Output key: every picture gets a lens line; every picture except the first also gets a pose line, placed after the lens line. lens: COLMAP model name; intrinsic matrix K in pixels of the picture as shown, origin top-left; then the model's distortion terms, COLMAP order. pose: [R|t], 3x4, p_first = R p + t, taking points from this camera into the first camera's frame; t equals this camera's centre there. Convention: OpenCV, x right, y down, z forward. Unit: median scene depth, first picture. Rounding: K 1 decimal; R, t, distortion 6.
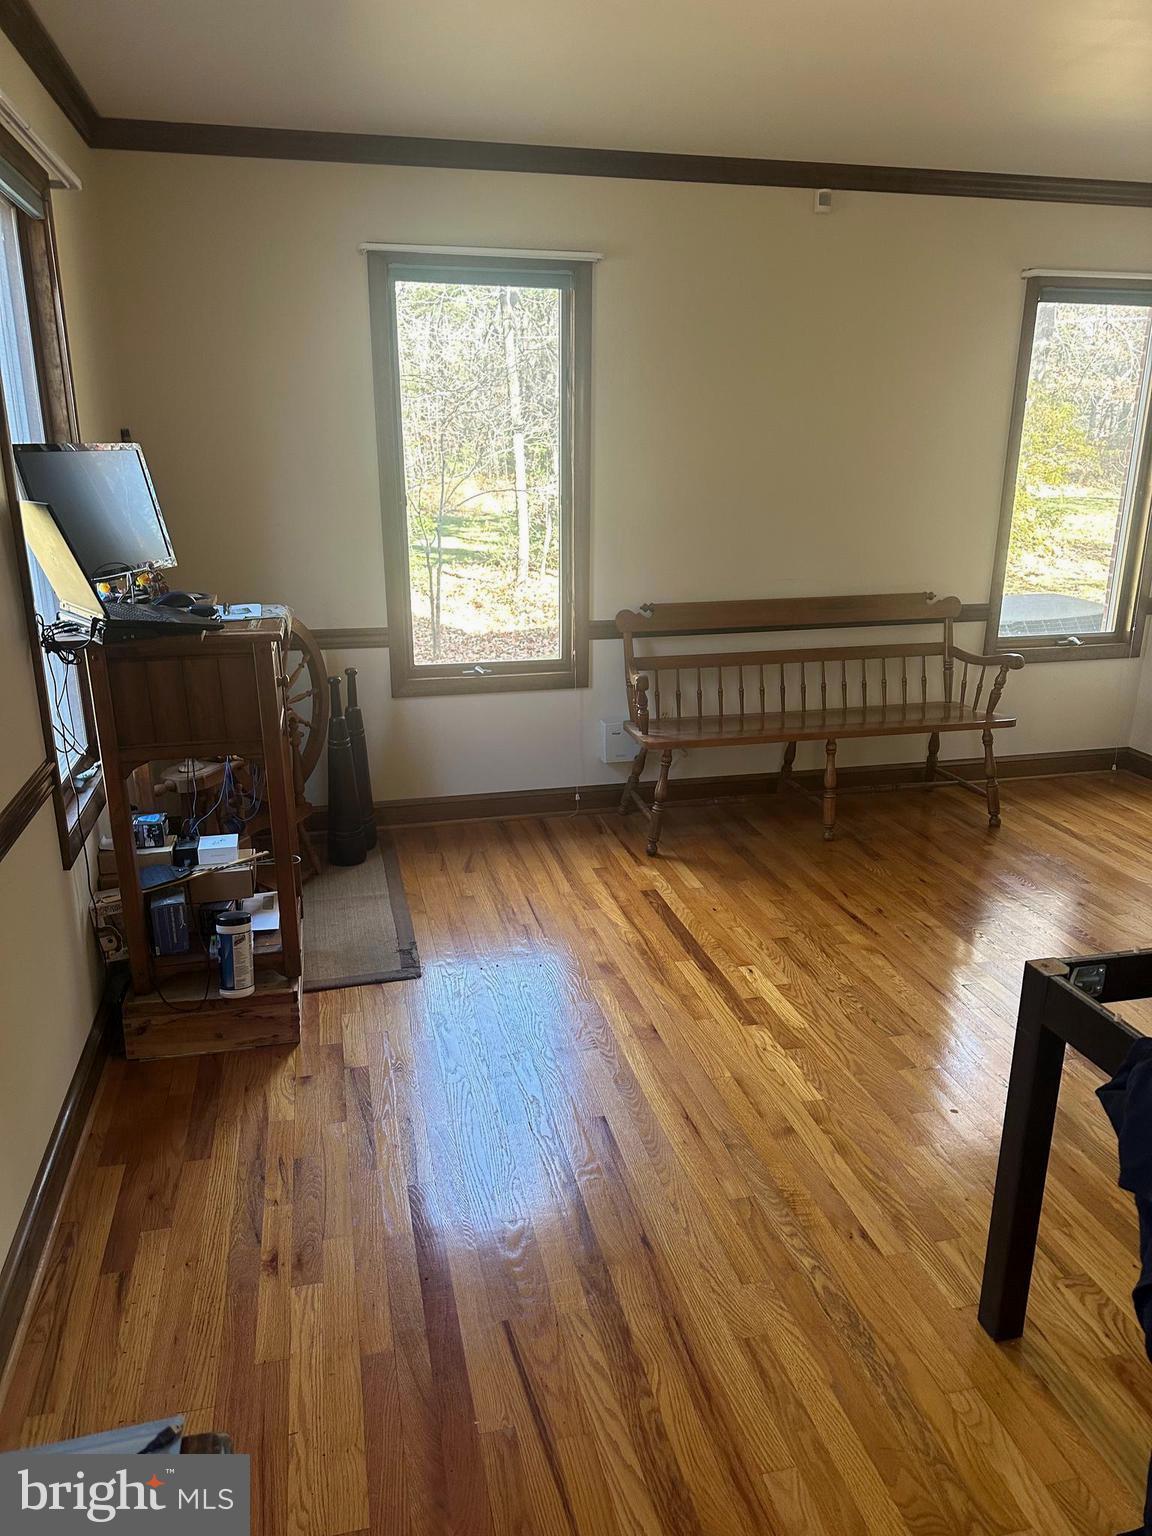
lens RADIAL K [[1080.9, 0, 576.0], [0, 1080.9, 768.0], [0, 0, 1]] dist [0.101724, -0.127624]
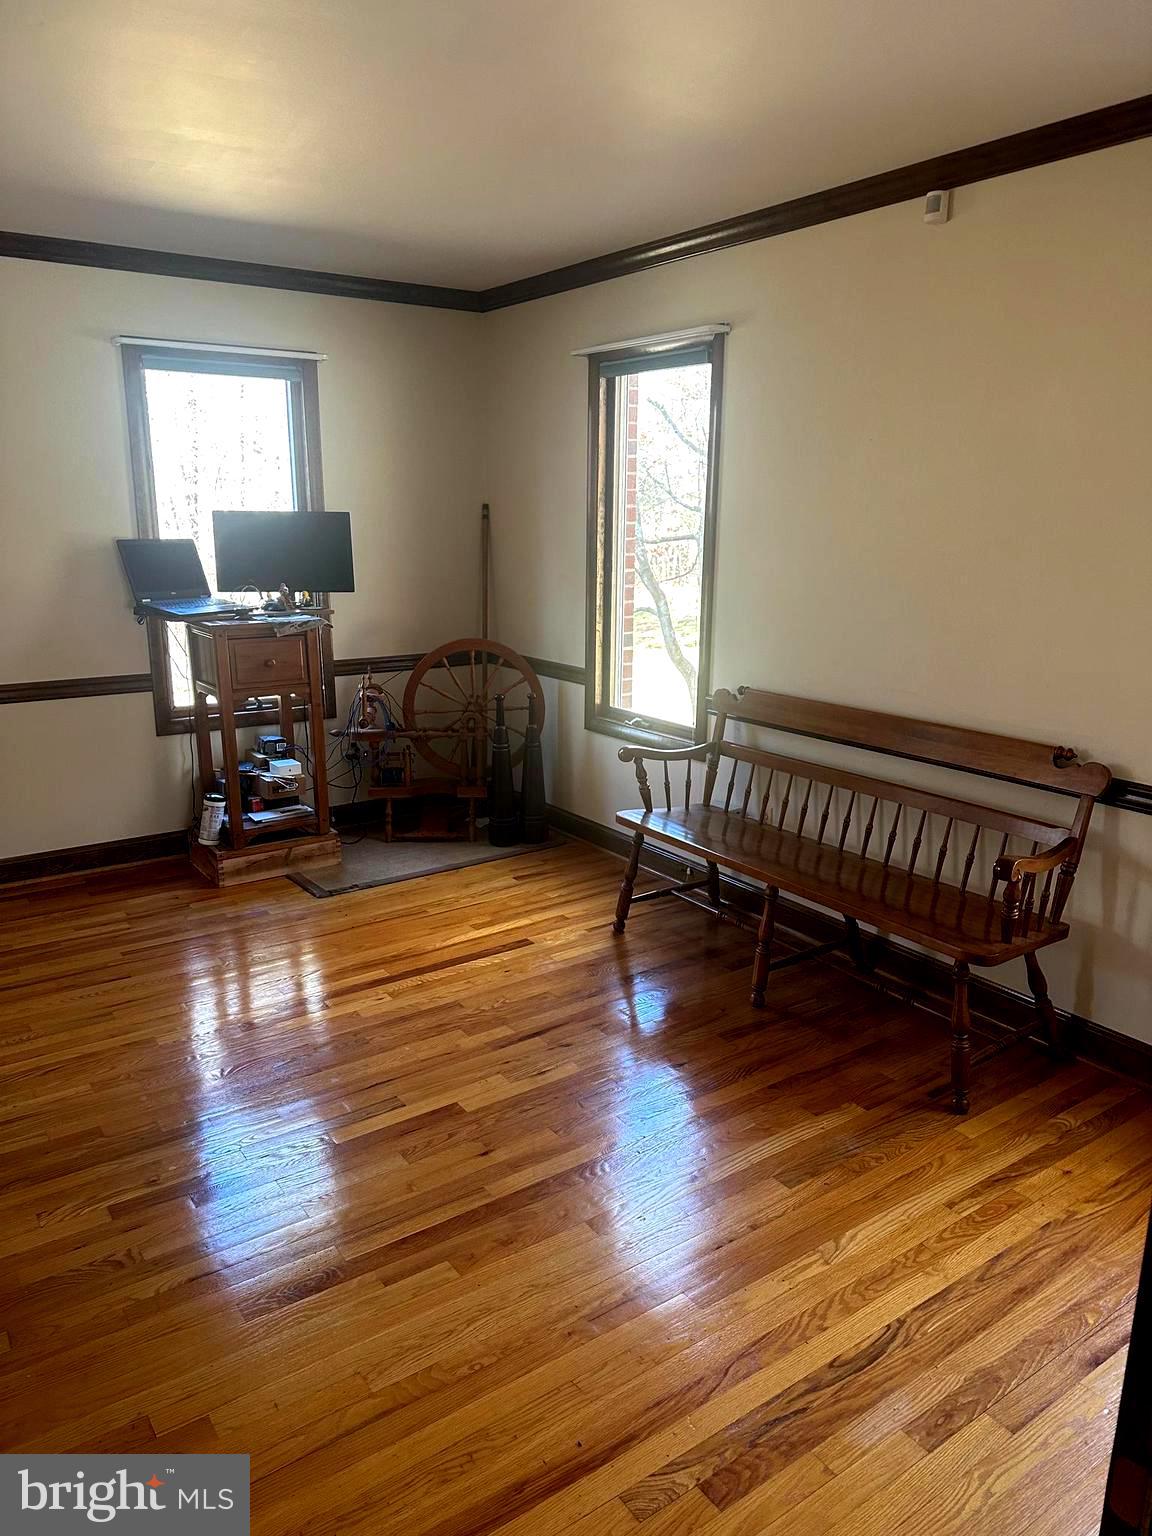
lens RADIAL K [[1080.9, 0, 576.0], [0, 1080.9, 768.0], [0, 0, 1]] dist [0.101724, -0.127624]
pose [[0.370658, 0.222713, -0.901671, 0.917651], [-0.274996, 0.953610, 0.122497, -0.171093], [0.887124, 0.202552, 0.414708, 0.547732]]
